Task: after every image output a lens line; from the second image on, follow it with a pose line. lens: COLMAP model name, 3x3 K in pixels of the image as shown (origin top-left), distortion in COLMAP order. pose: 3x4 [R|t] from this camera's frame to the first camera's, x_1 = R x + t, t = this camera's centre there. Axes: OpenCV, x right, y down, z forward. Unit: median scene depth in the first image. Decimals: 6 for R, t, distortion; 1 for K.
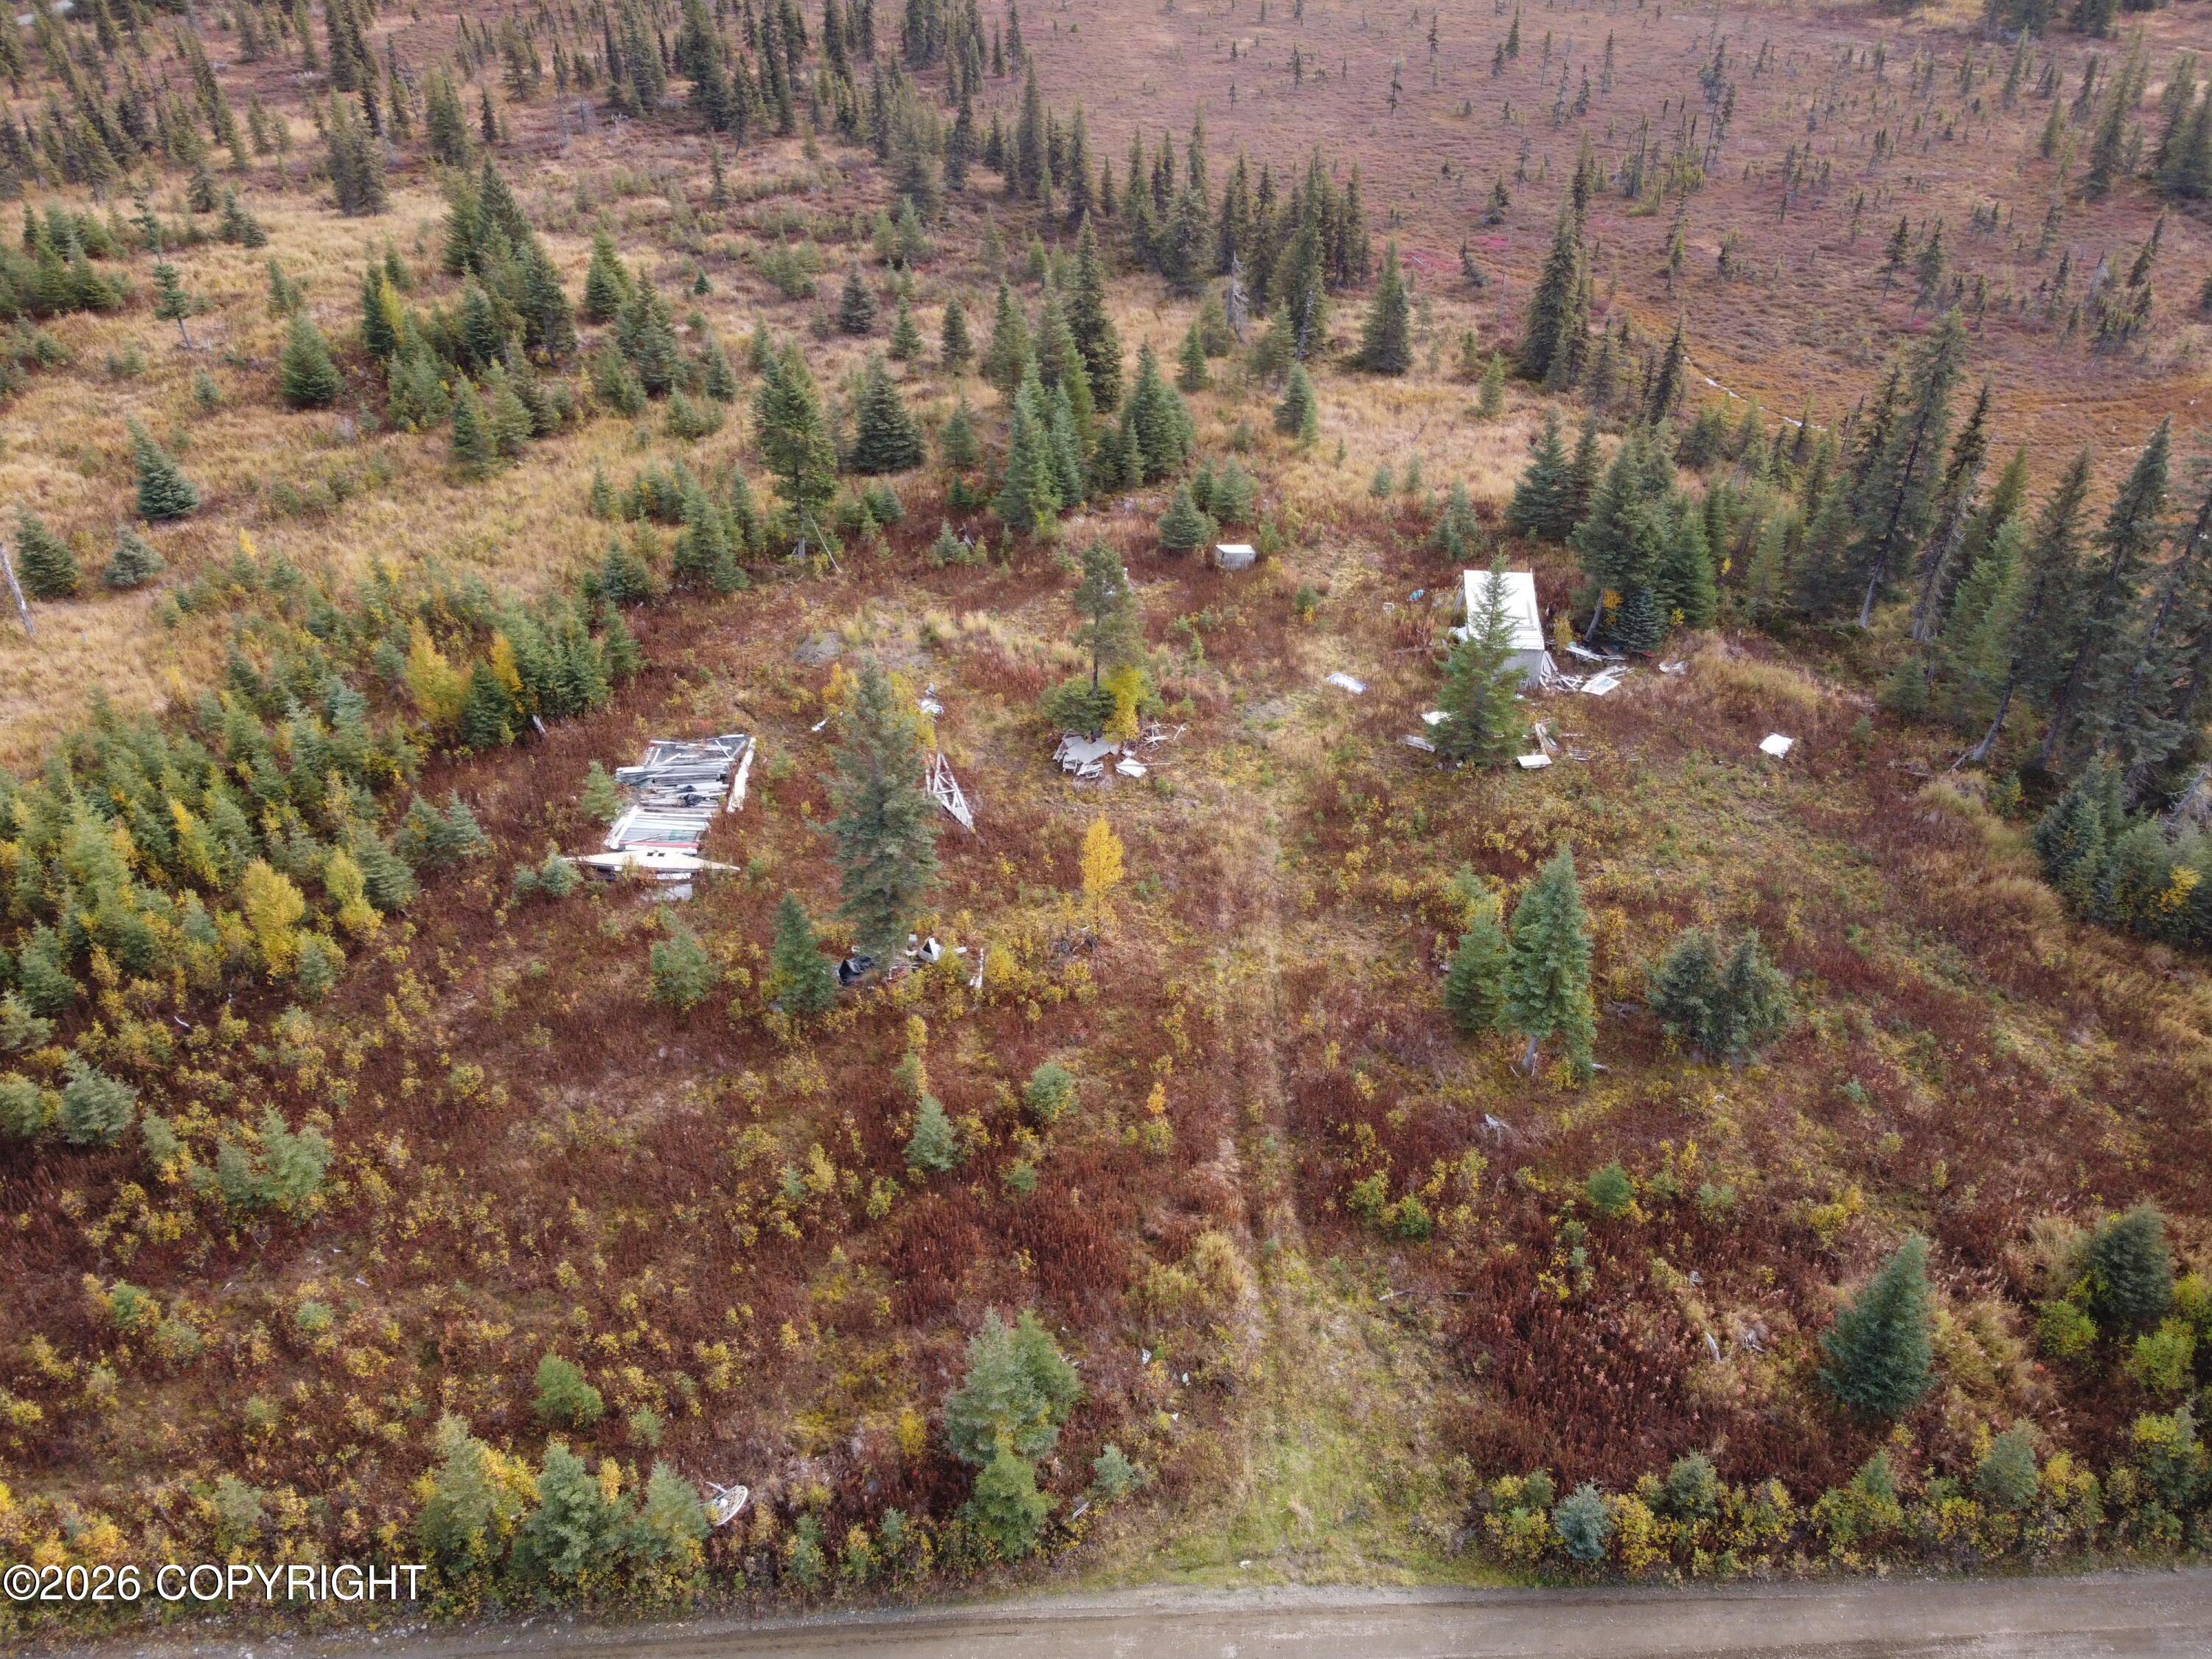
lens RADIAL K [[1693.9, 0, 1106.0], [0, 1693.9, 829.5], [0, 0, 1]] dist [-0.001451, -0.001981]
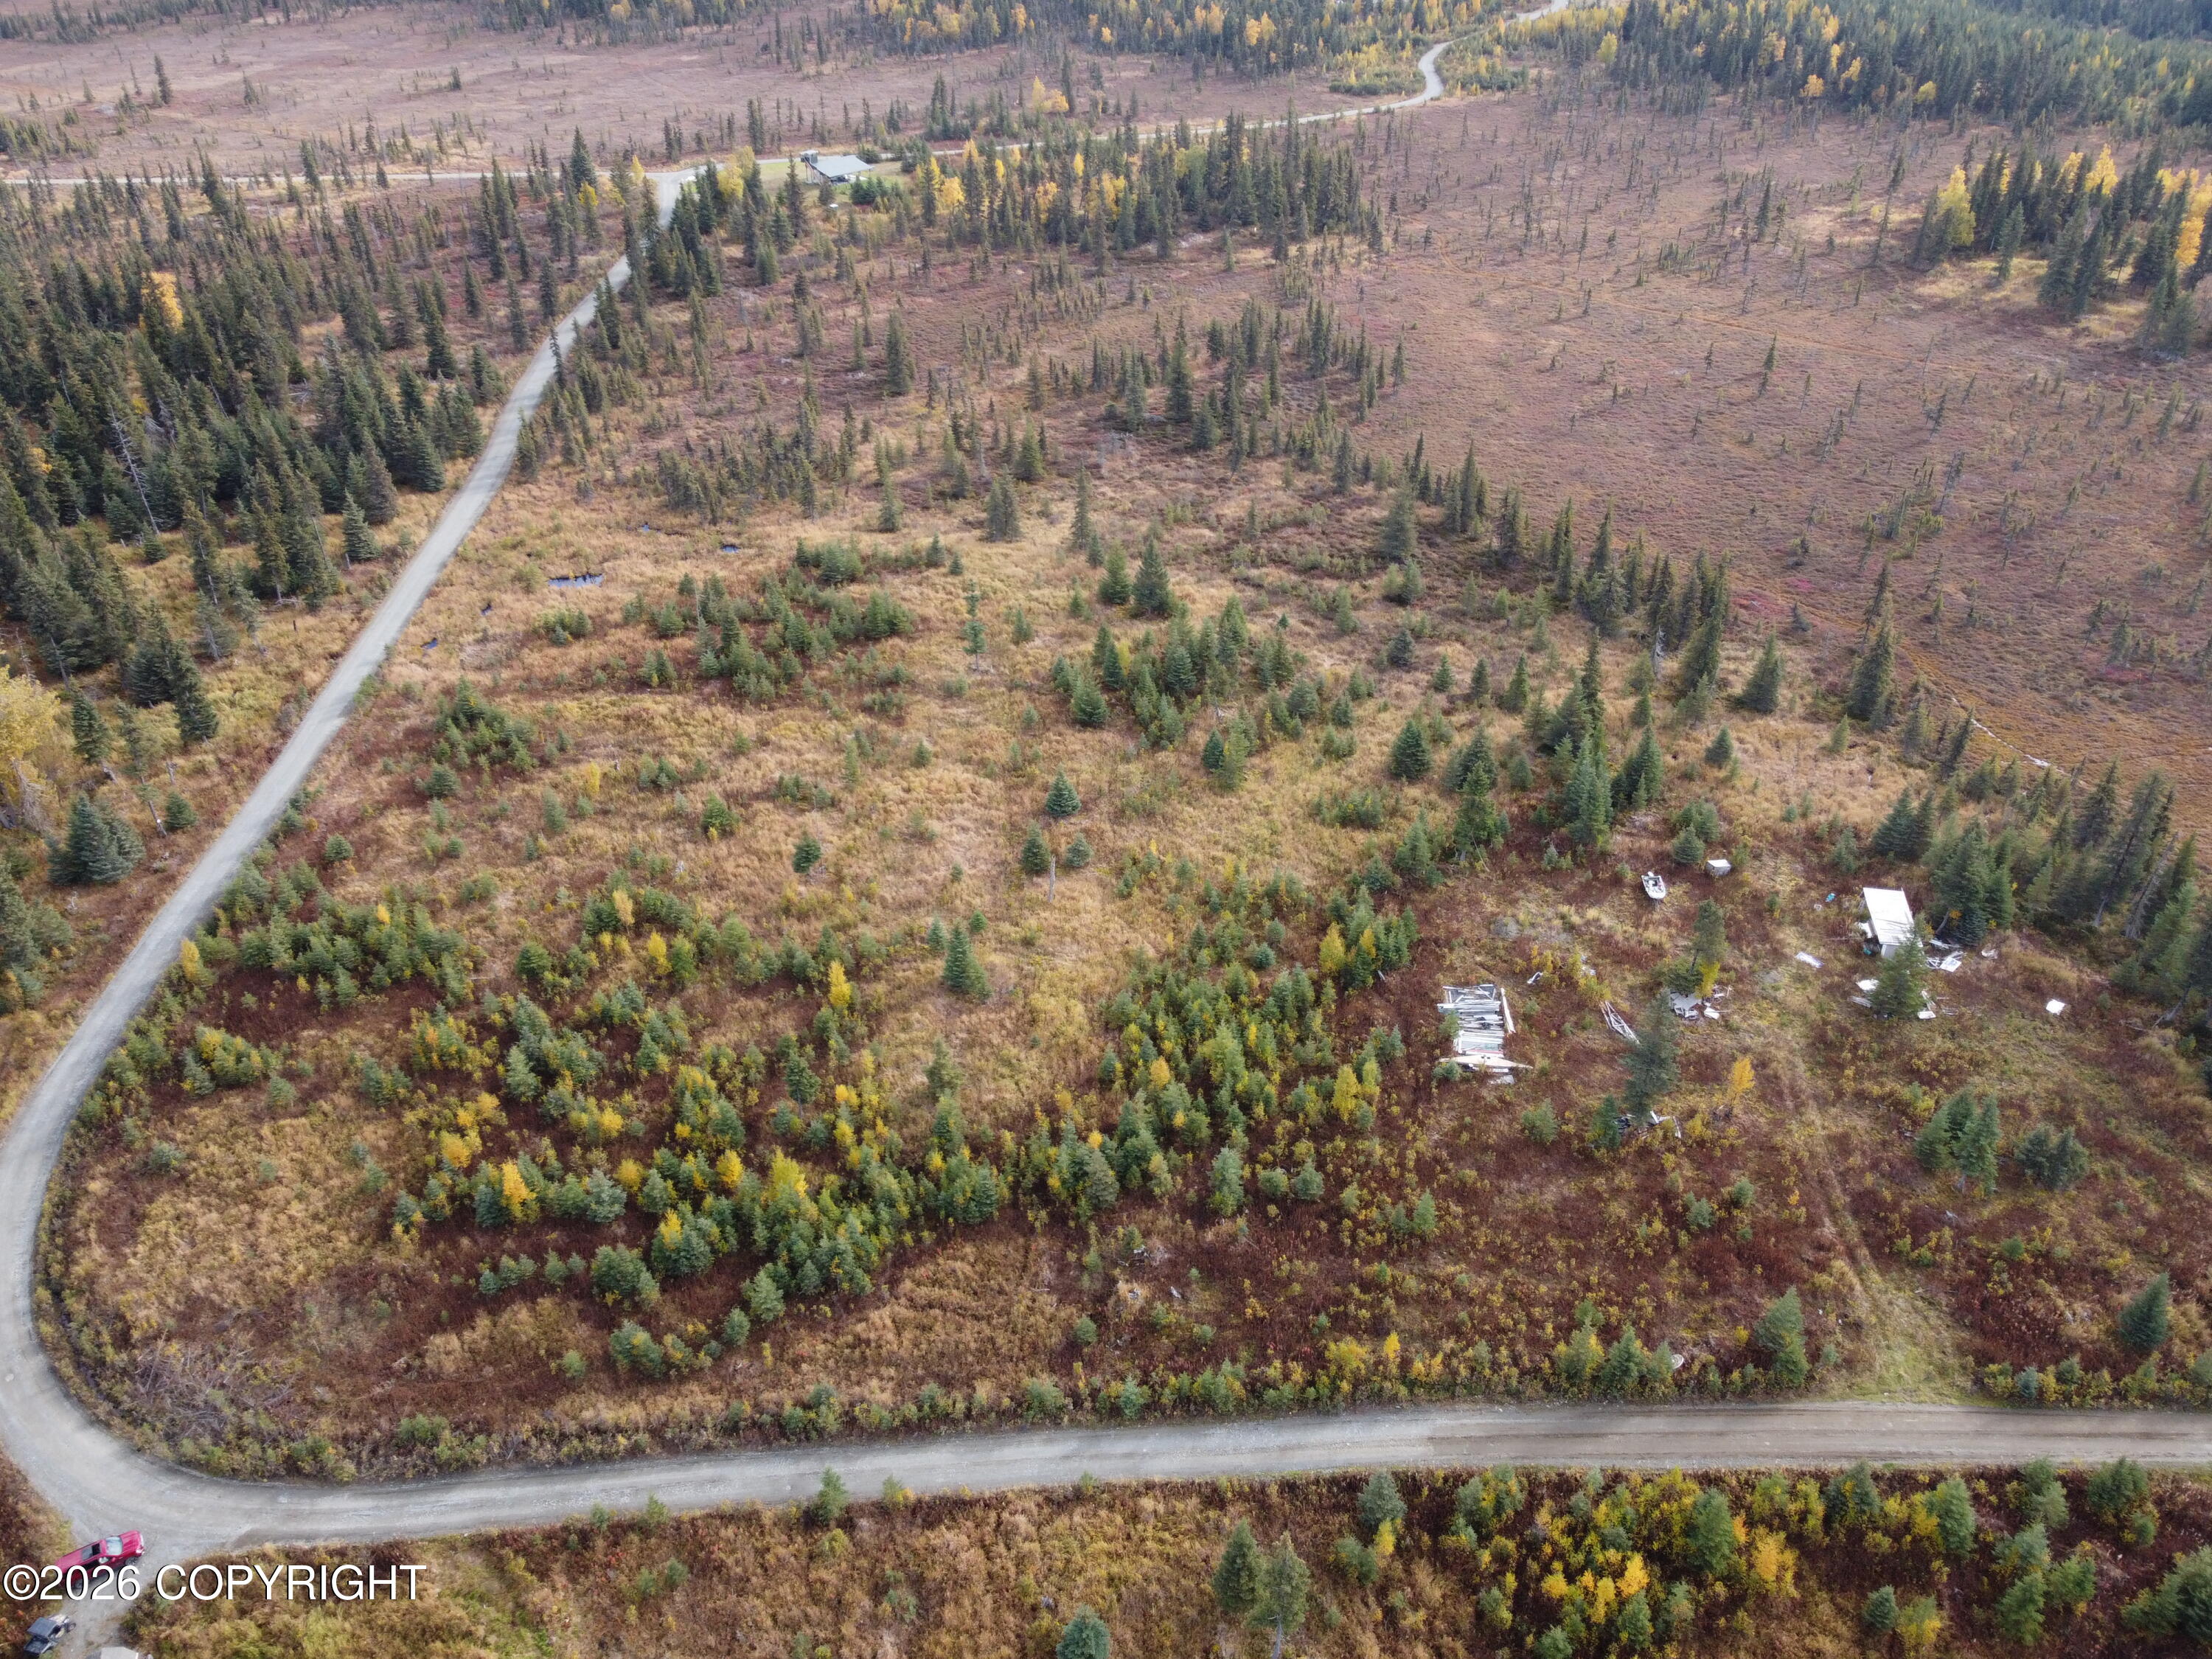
lens RADIAL K [[1693.9, 0, 1106.0], [0, 1693.9, 829.5], [0, 0, 1]] dist [-0.001451, -0.001981]
pose [[0.998565, 0.028985, -0.045037, -0.641460], [-0.029811, 0.999398, -0.017773, -0.207451], [0.044495, 0.019090, 0.998827, -1.018231]]
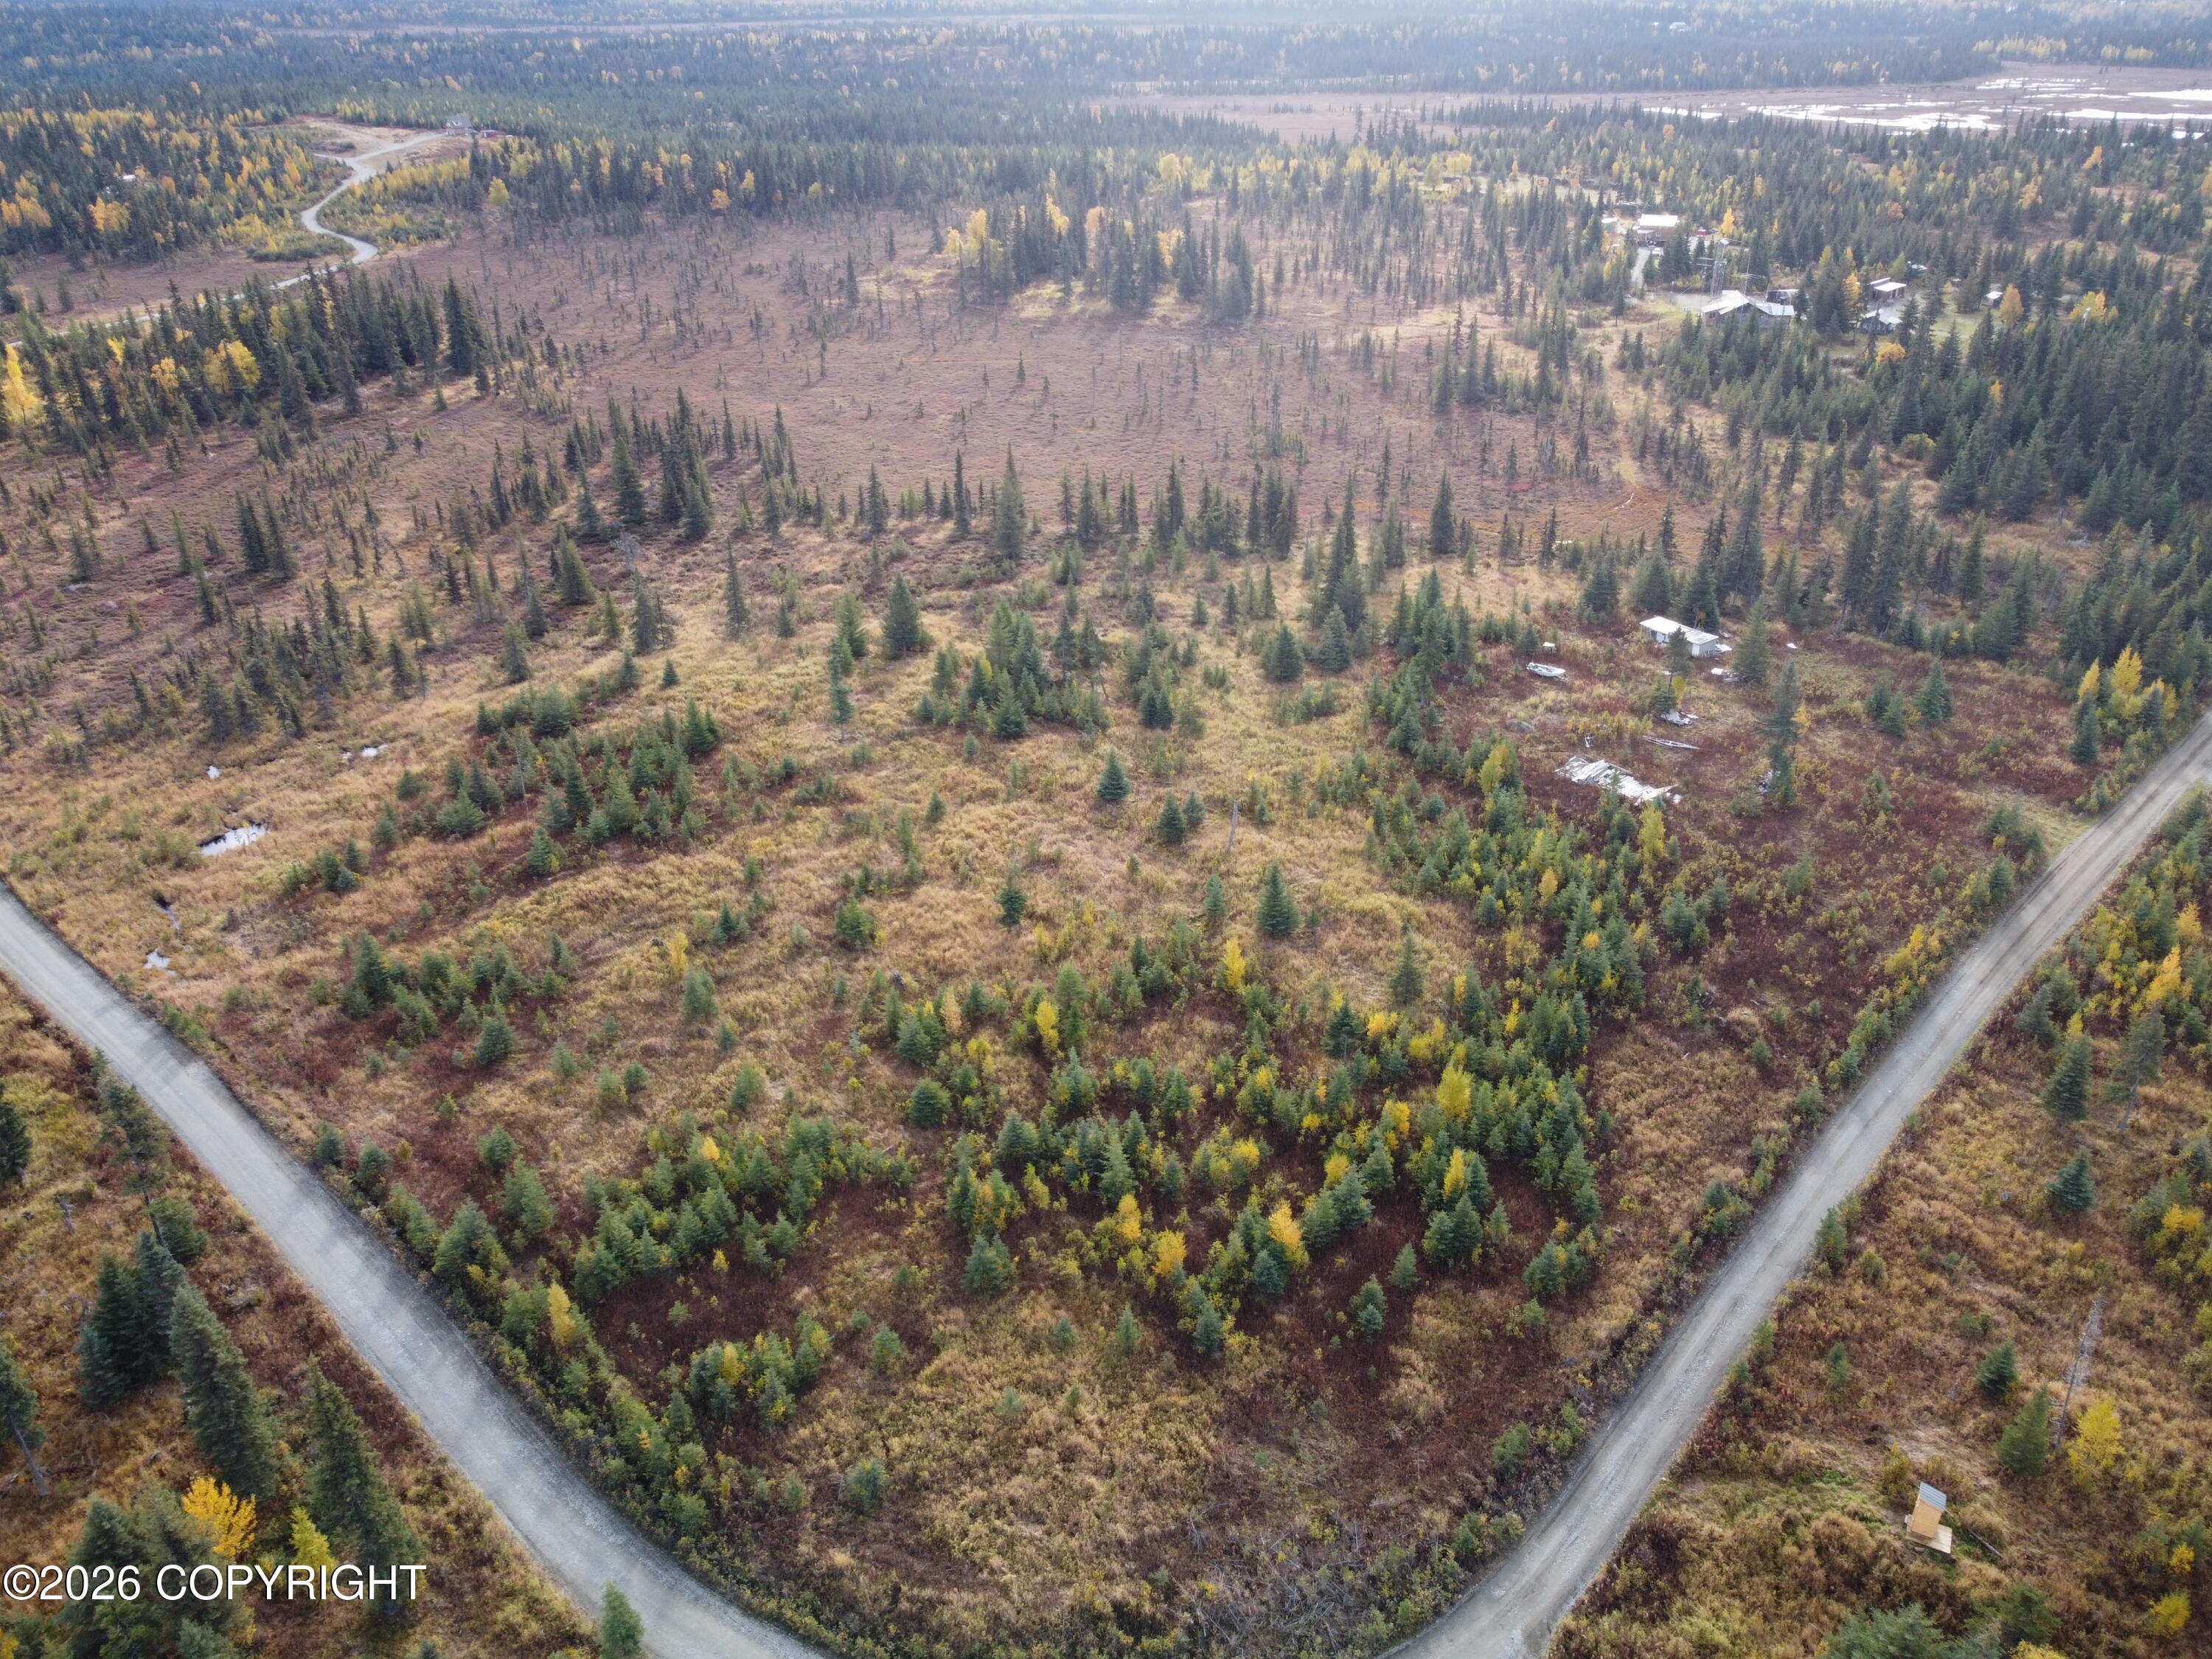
lens RADIAL K [[1693.9, 0, 1106.0], [0, 1693.9, 829.5], [0, 0, 1]] dist [-0.001451, -0.001981]
pose [[0.731190, -0.317812, 0.603619, -2.321818], [0.388677, 0.921264, 0.014233, -0.271798], [-0.560616, 0.224206, 0.797146, -0.460793]]
